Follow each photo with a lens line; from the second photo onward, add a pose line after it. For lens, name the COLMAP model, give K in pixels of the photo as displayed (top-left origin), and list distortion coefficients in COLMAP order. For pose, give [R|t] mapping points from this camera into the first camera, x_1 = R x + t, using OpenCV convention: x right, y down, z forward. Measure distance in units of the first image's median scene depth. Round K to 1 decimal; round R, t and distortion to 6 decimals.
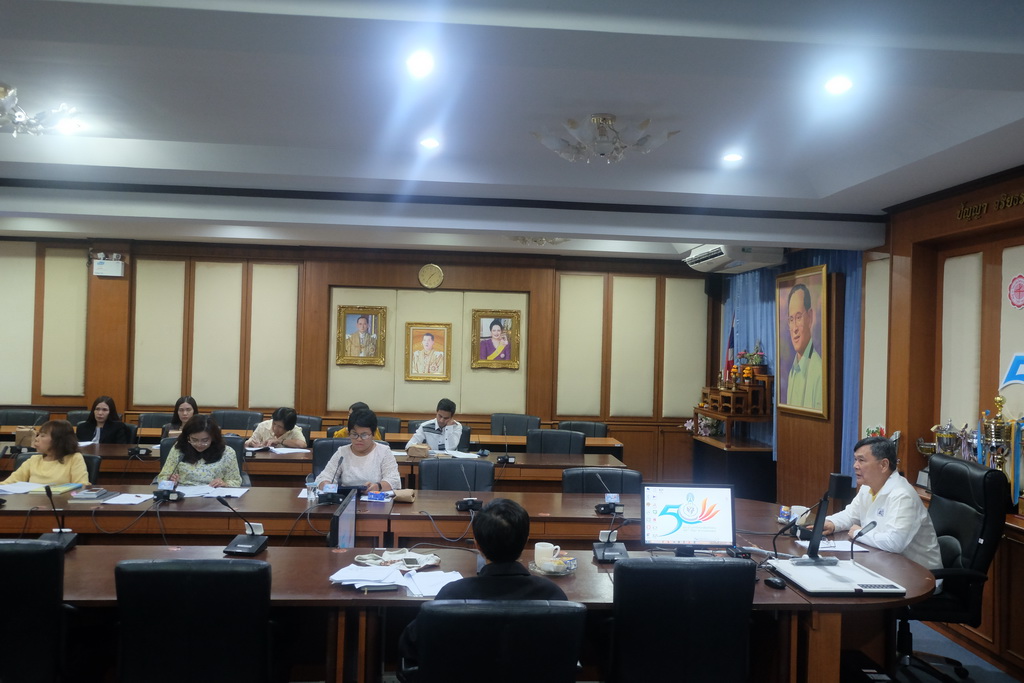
lens RADIAL K [[840.7, 0, 525.1], [0, 840.7, 336.1], [0, 0, 1]] dist [0.002933, 0.062871]
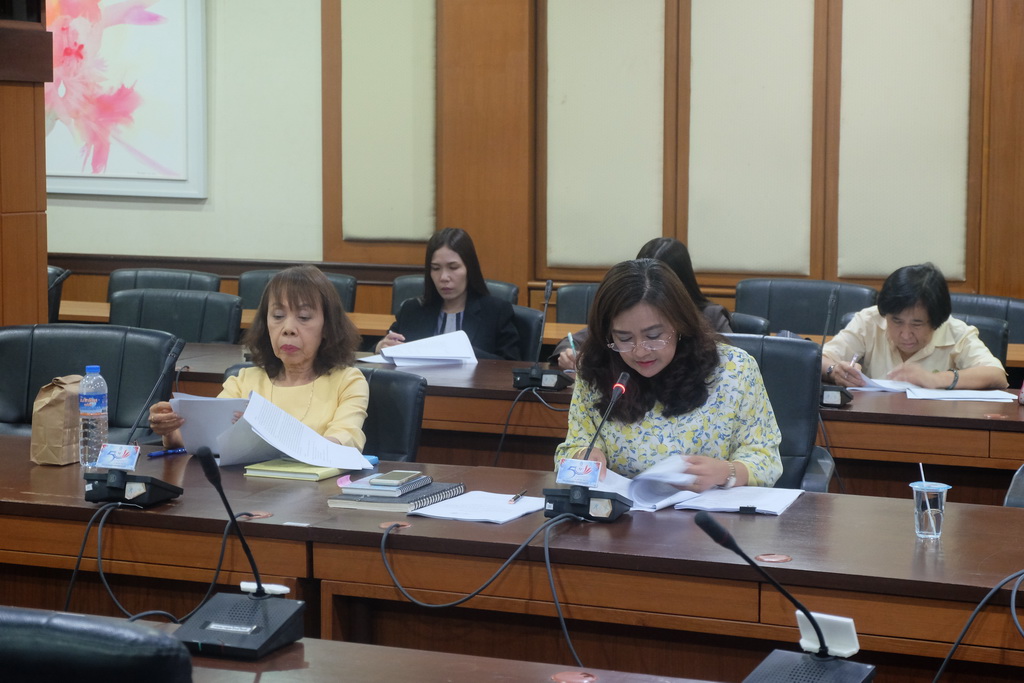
lens RADIAL K [[2187.7, 0, 551.9], [0, 2187.7, 339.1], [0, 0, 1]] dist [0.100087, 0.010822]
pose [[0.898877, 0.021516, -0.437673, -0.043484], [0.021217, 0.995485, 0.092513, 0.031007], [0.437687, -0.092443, 0.894362, 0.159883]]
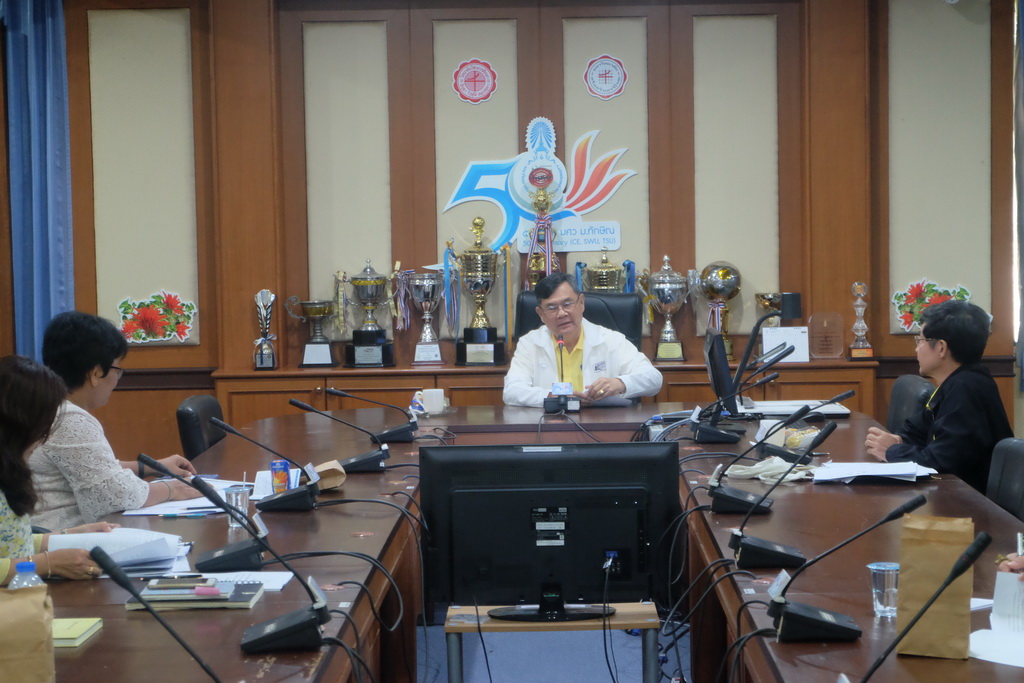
lens RADIAL K [[2150.0, 0, 555.2], [0, 2150.0, 337.6], [0, 0, 1]] dist [0.053325, 0.318351]
pose [[0.081291, -0.095724, 0.992083, -0.933576], [0.009278, 0.995407, 0.095285, -0.004104], [-0.996647, 0.001459, 0.081806, 0.518321]]
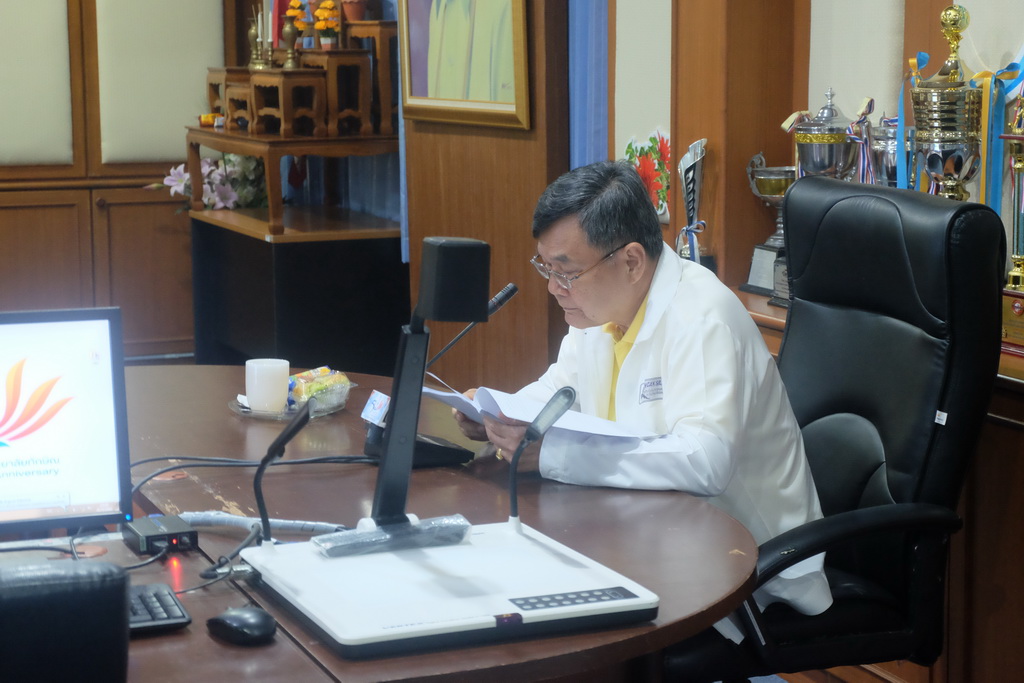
lens RADIAL K [[2150.0, 0, 555.2], [0, 2150.0, 337.6], [0, 0, 1]] dist [0.053325, 0.318351]
pose [[0.949368, -0.074907, 0.305104, 0.087551], [0.025547, 0.986350, 0.162668, 0.038160], [-0.313124, -0.146637, 0.938323, 0.141199]]
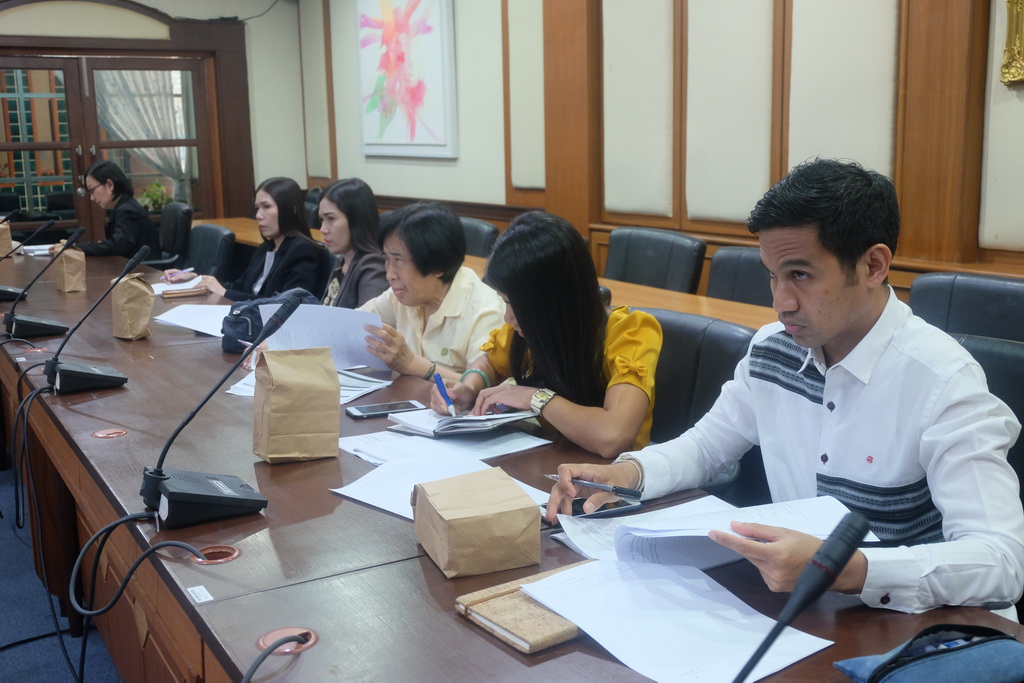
lens RADIAL K [[1106.8, 0, 512.4], [0, 1106.8, 329.0], [0, 0, 1]] dist [-0.000455, 0.014195]
pose [[0.451852, 0.117438, -0.884329, 0.051025], [0.031883, 0.988538, 0.147568, 0.072295], [0.891523, -0.094874, 0.442929, 0.900298]]
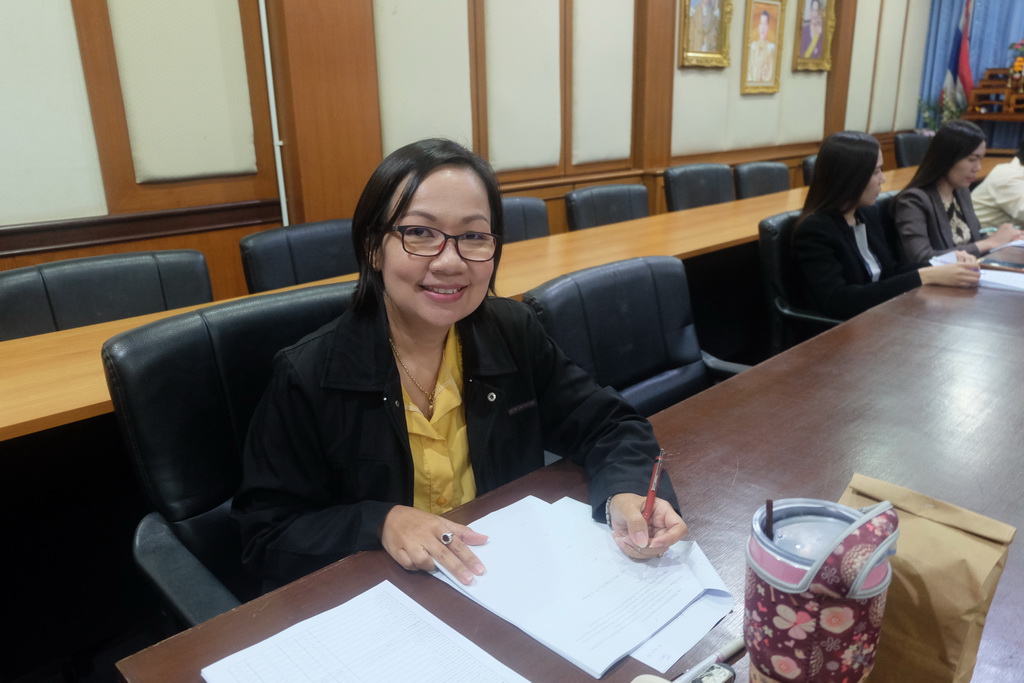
lens RADIAL K [[790.7, 0, 527.4], [0, 790.7, 341.6], [0, 0, 1]] dist [-0.044064, 0.079923]
pose [[0.744394, -0.233802, 0.625471, -0.858344], [0.023842, 0.945407, 0.325019, 0.044547], [-0.667315, -0.227030, 0.709330, 0.886257]]
